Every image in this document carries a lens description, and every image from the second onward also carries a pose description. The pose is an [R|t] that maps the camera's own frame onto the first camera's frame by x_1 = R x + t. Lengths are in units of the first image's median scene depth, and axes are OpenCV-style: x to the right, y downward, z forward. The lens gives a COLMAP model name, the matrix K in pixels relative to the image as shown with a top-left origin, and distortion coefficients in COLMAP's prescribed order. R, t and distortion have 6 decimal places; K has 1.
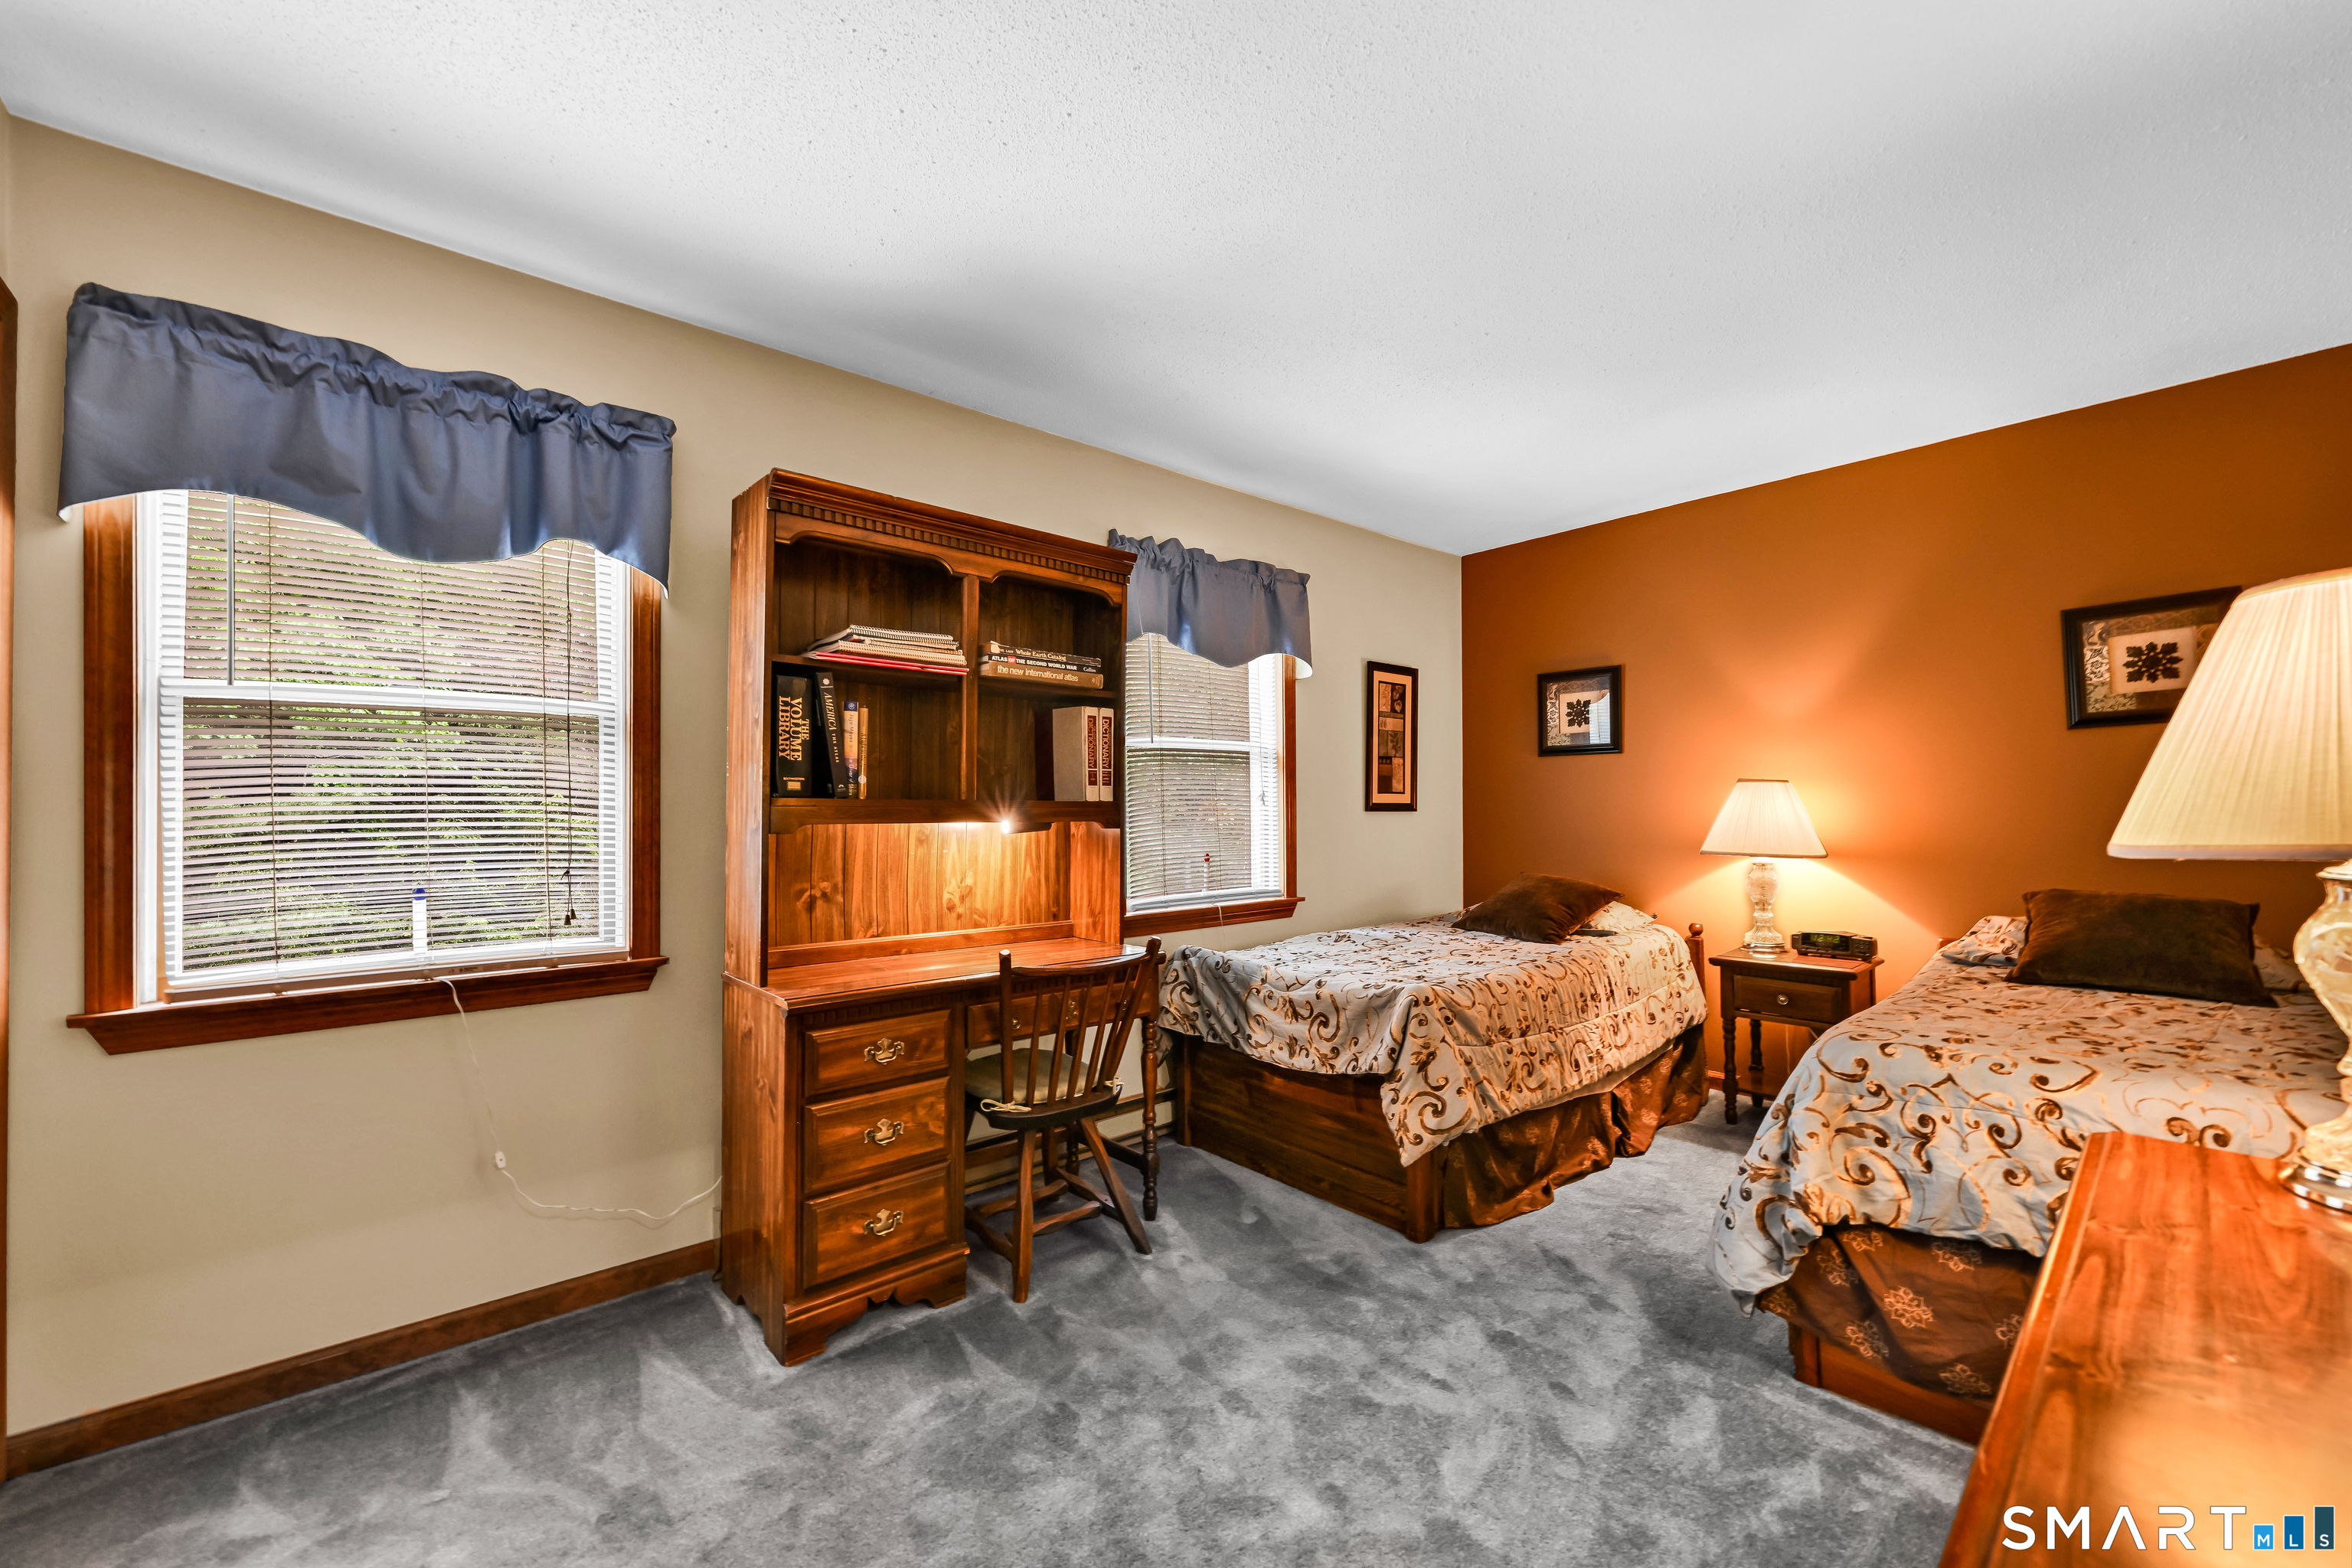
lens RADIAL K [[956.1, 0, 1176.0], [0, 956.1, 784.0], [0, 0, 1]] dist [-0.000061, 0.000117]
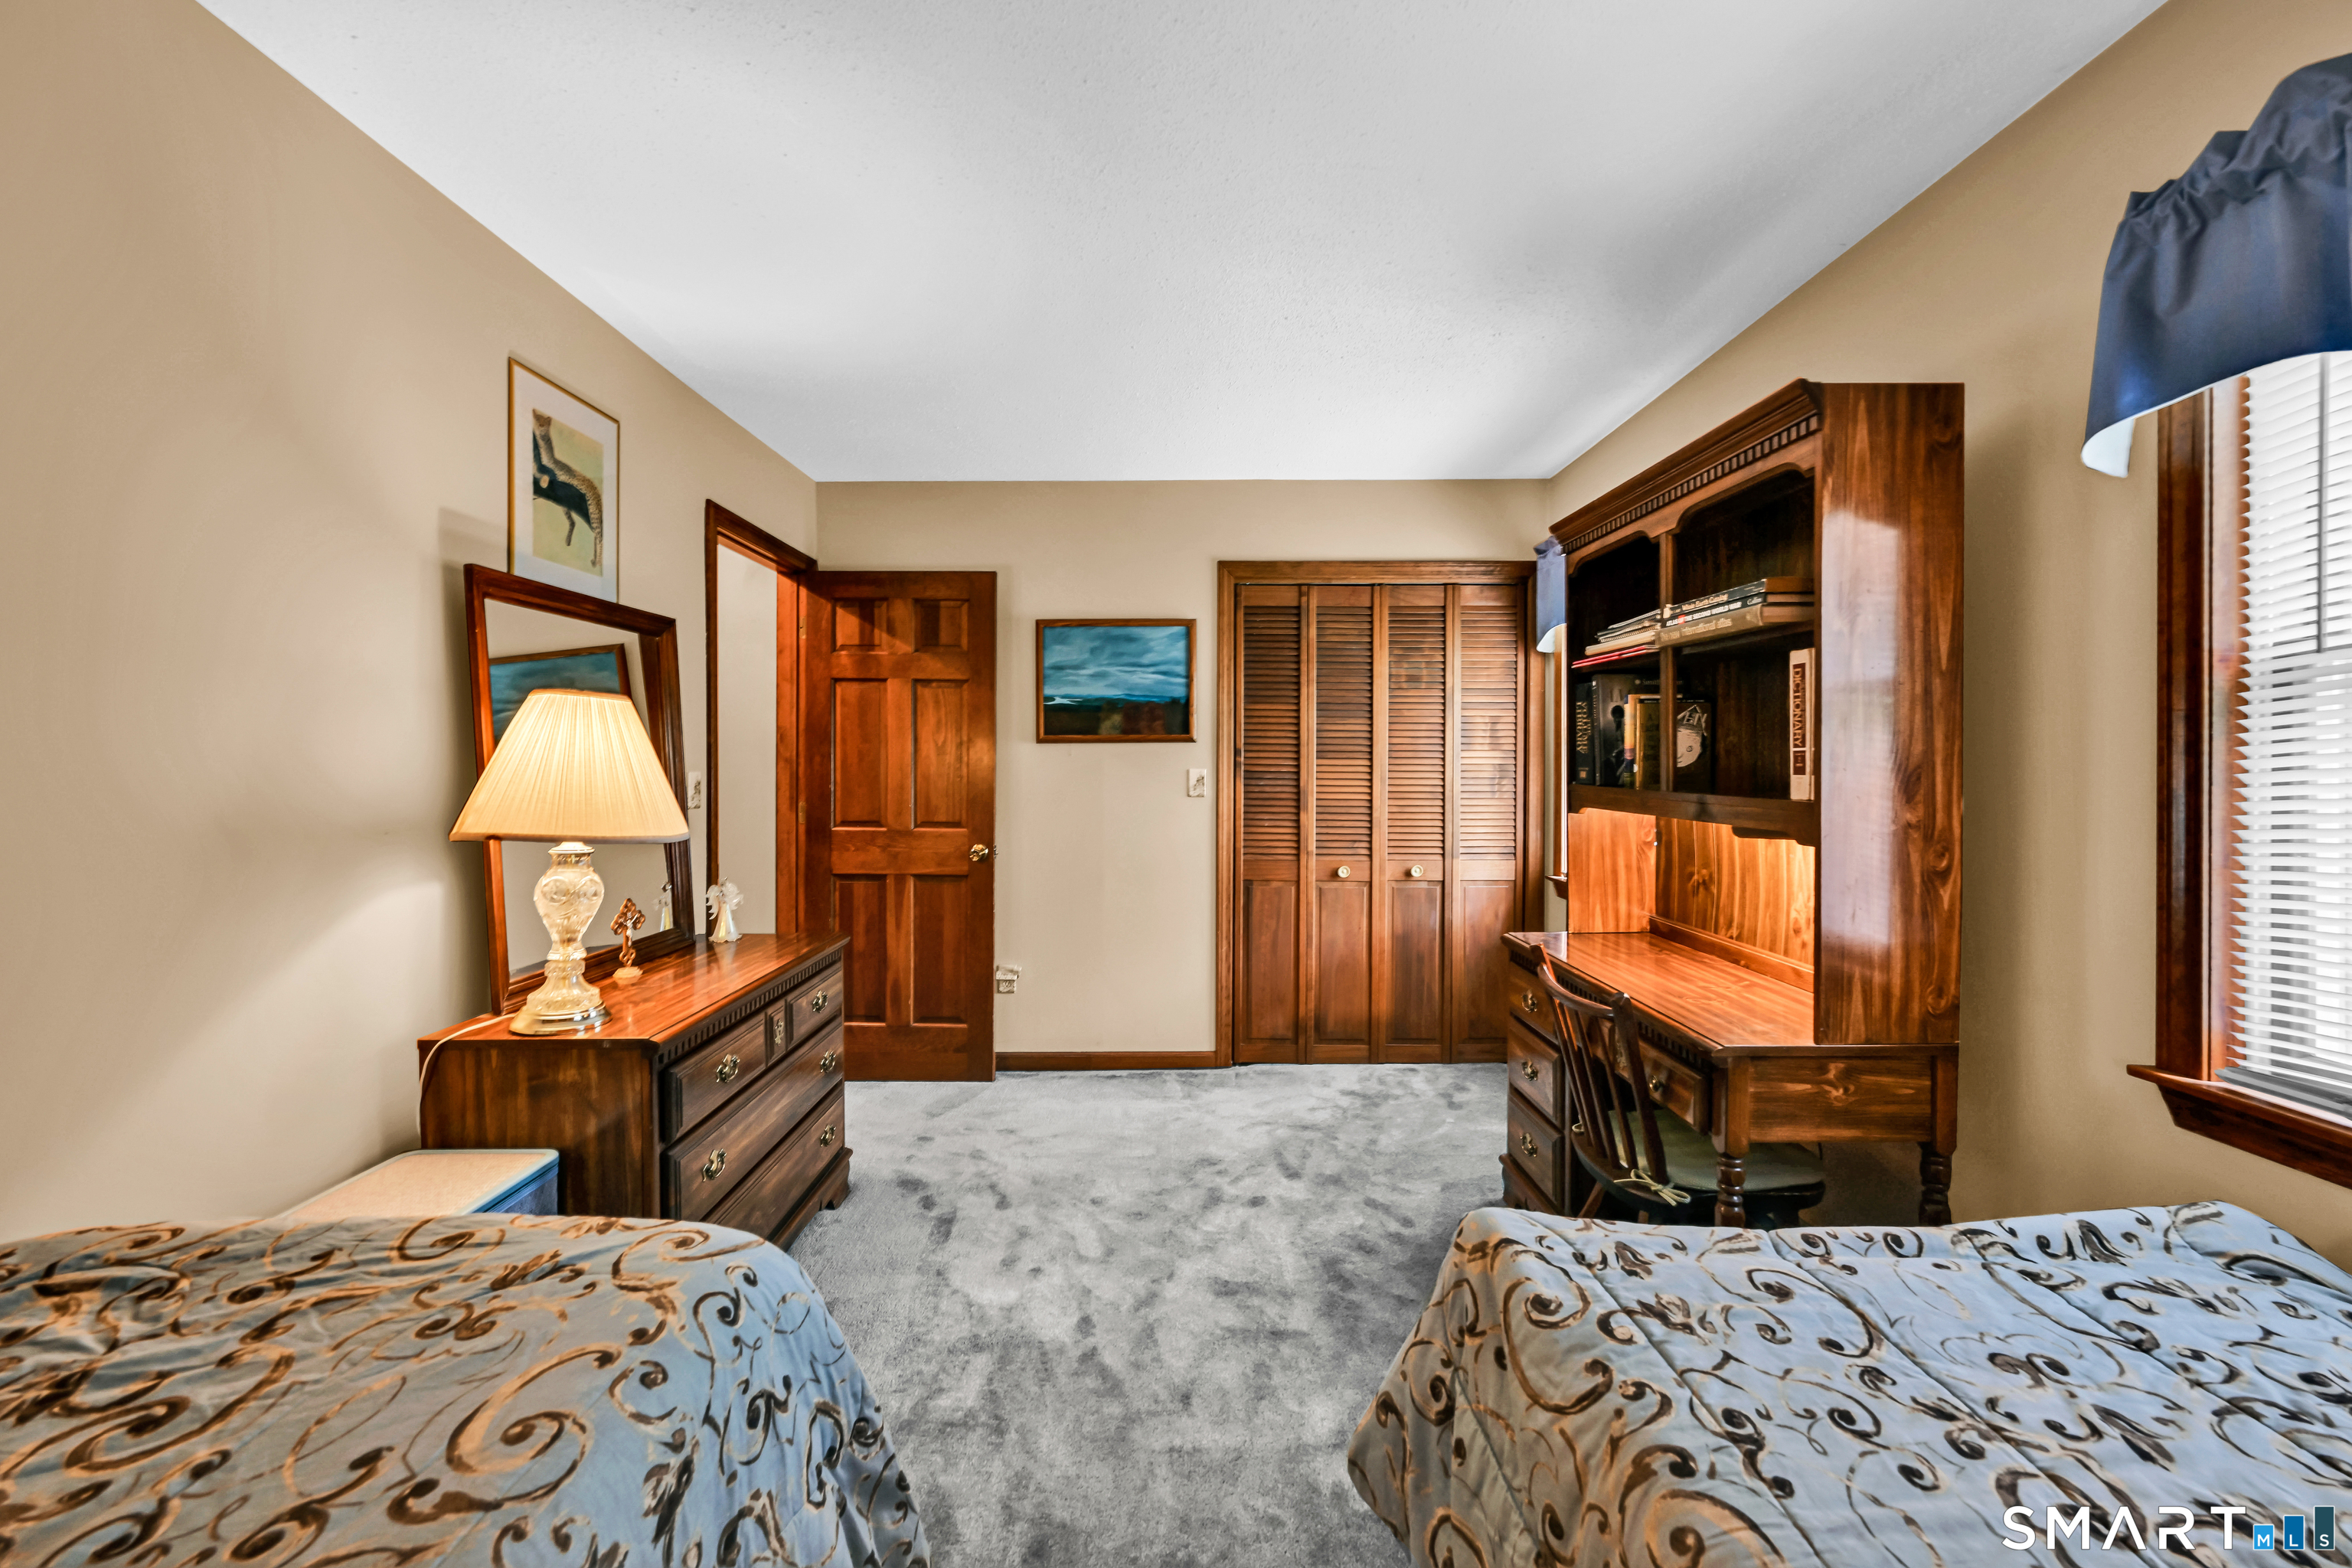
lens RADIAL K [[956.1, 0, 1176.0], [0, 956.1, 784.0], [0, 0, 1]] dist [-0.000061, 0.000117]
pose [[-0.676187, 0.018766, -0.736491, 0.711409], [0.018583, 0.999792, 0.008414, -0.005380], [0.736495, -0.007997, -0.676395, 1.218518]]
